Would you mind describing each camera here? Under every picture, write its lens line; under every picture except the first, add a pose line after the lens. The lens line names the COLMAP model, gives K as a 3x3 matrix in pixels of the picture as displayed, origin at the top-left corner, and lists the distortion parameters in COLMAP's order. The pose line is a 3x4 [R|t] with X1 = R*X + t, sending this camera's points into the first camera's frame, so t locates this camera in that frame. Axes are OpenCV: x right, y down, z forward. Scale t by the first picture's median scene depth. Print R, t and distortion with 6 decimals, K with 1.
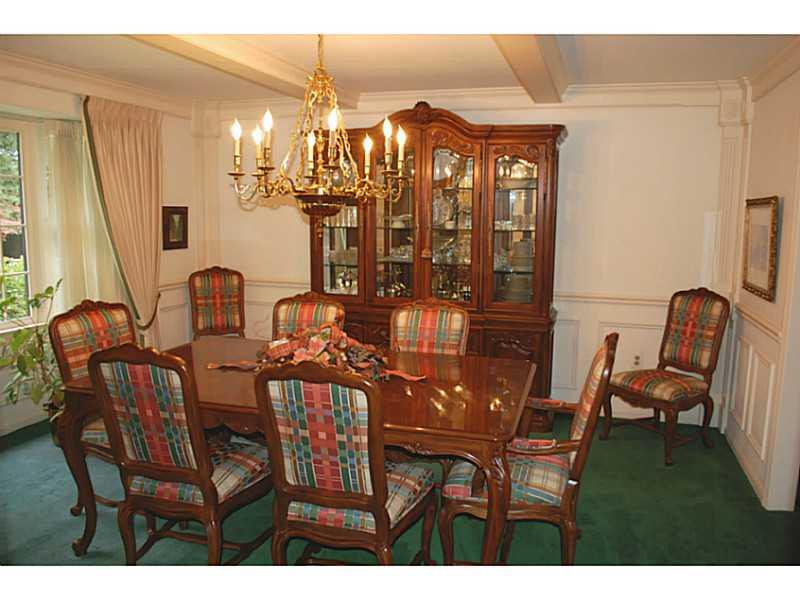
lens RADIAL K [[640.7, 0, 402.1], [0, 640.7, 303.2], [0, 0, 1]] dist [-0.083663, 0.011569]
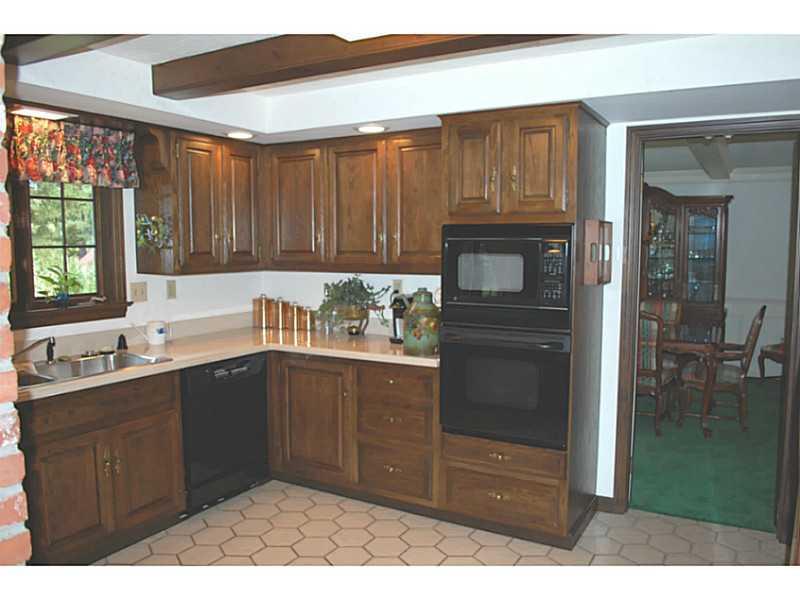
lens RADIAL K [[640.7, 0, 396.5], [0, 640.7, 299.1], [0, 0, 1]] dist [-0.083663, 0.011569]
pose [[0.976152, 0.006686, -0.216986, -0.247308], [-0.018112, 0.998549, -0.050713, 0.092274], [0.216332, 0.053434, 0.974857, -0.775224]]
